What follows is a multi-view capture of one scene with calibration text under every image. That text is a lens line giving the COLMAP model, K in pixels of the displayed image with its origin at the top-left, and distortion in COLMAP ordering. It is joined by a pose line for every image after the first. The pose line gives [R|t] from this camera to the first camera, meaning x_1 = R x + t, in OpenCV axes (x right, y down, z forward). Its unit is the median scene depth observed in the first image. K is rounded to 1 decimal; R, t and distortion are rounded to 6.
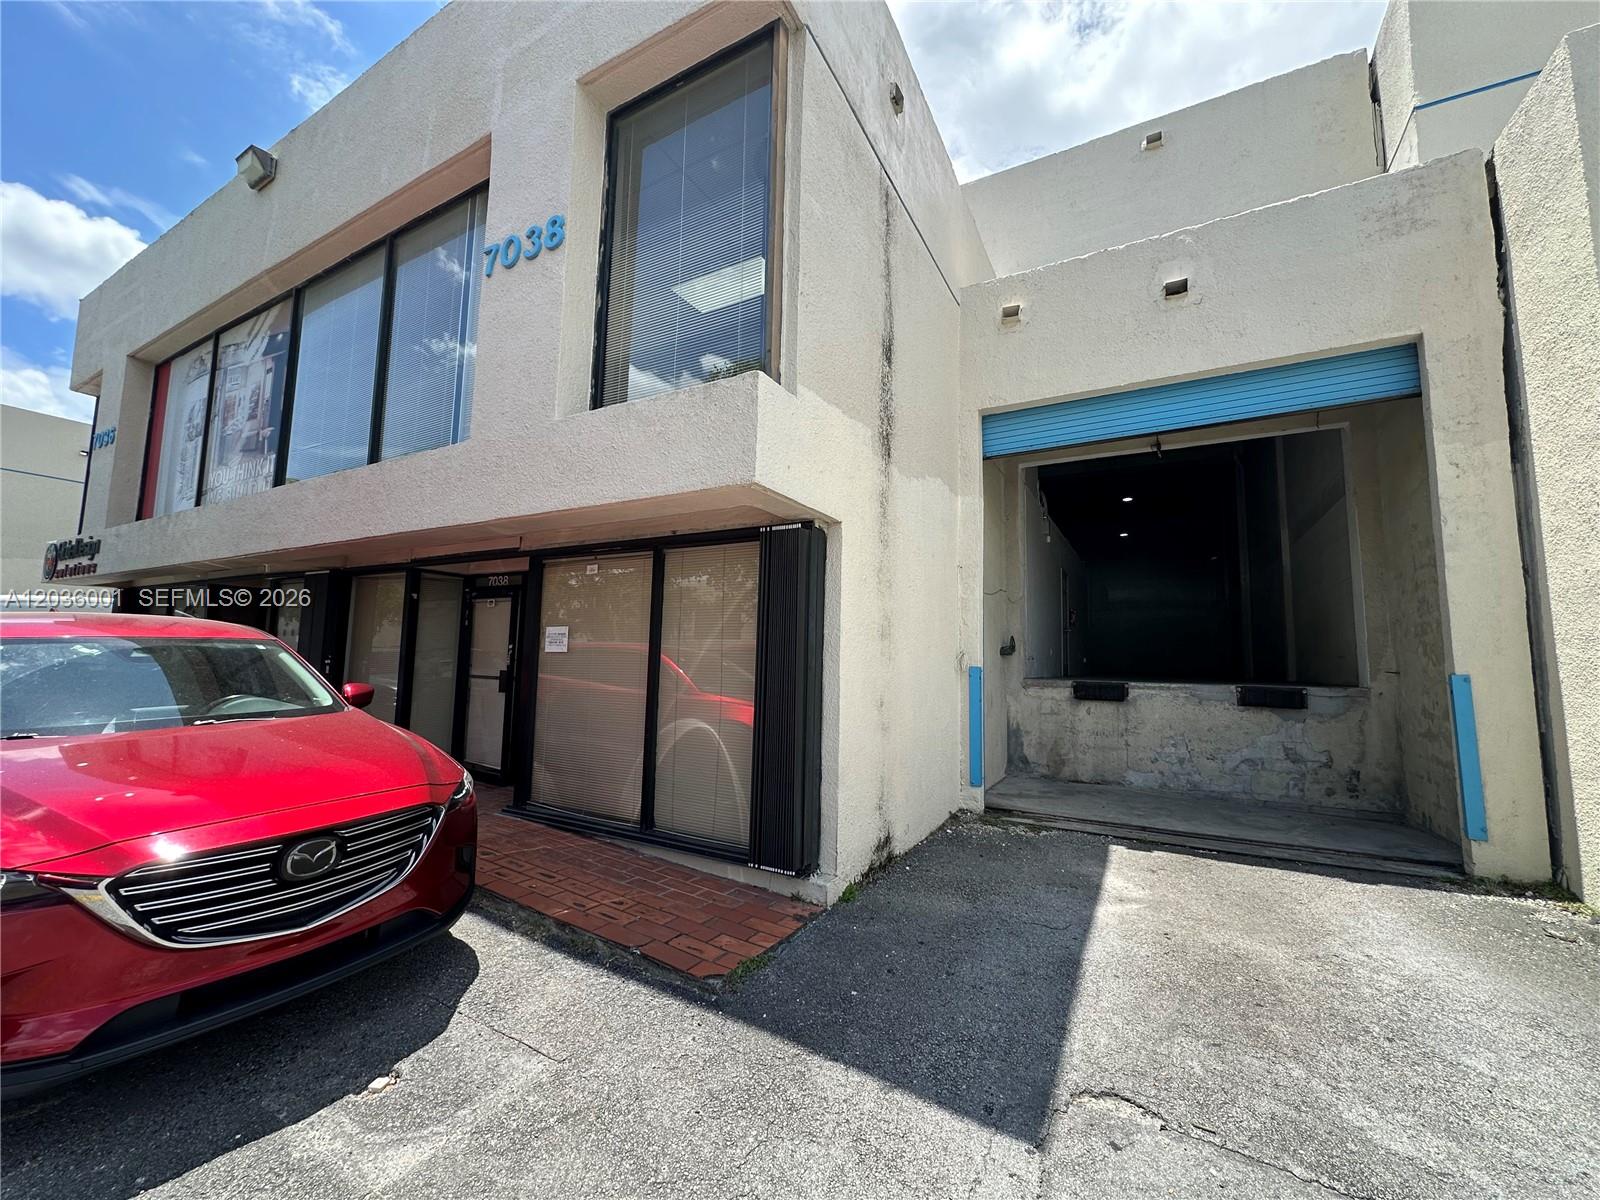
lens RADIAL K [[642.6, 0, 798.1], [0, 642.6, 601.5], [0, 0, 1]] dist [0.002840, 0.000065]
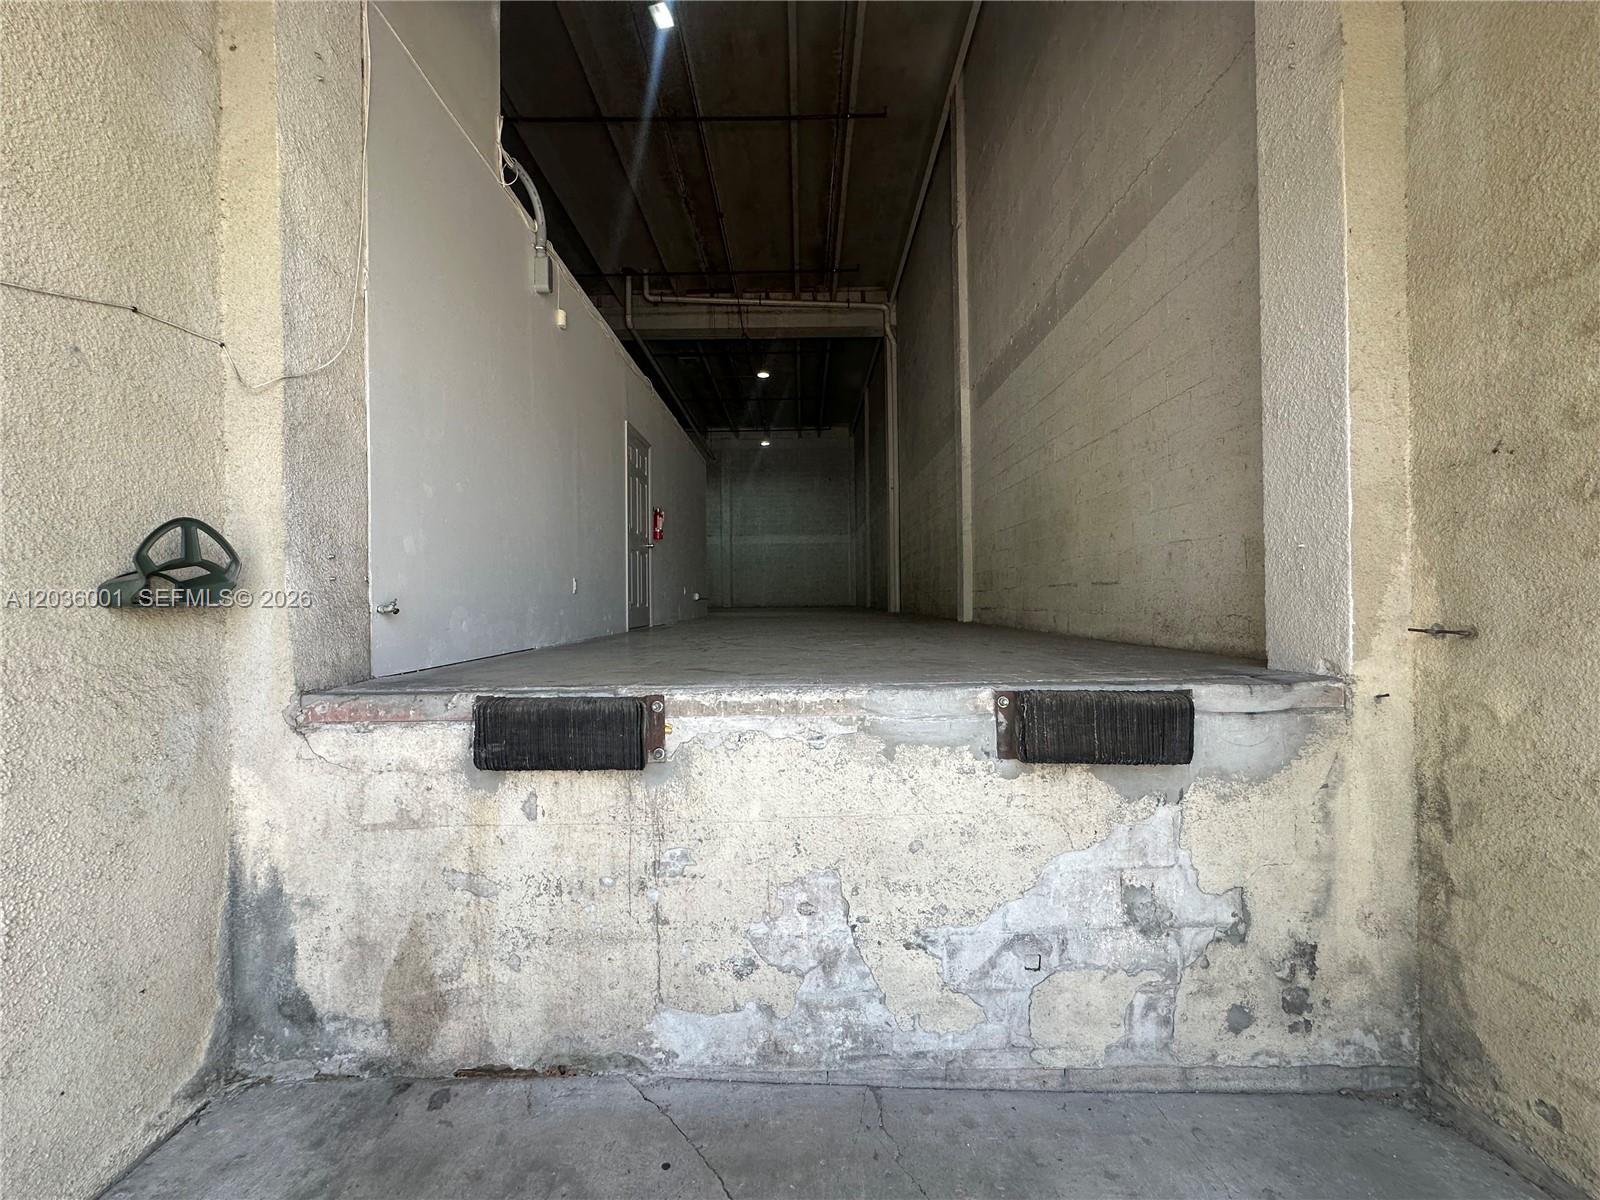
lens RADIAL K [[642.6, 0, 808.4], [0, 642.6, 594.6], [0, 0, 1]] dist [0.002840, 0.000065]
pose [[0.868136, -0.030348, 0.495398, 0.461886], [-0.016177, 0.995868, 0.089356, 0.063588], [-0.496063, -0.085588, 0.864058, 0.789303]]
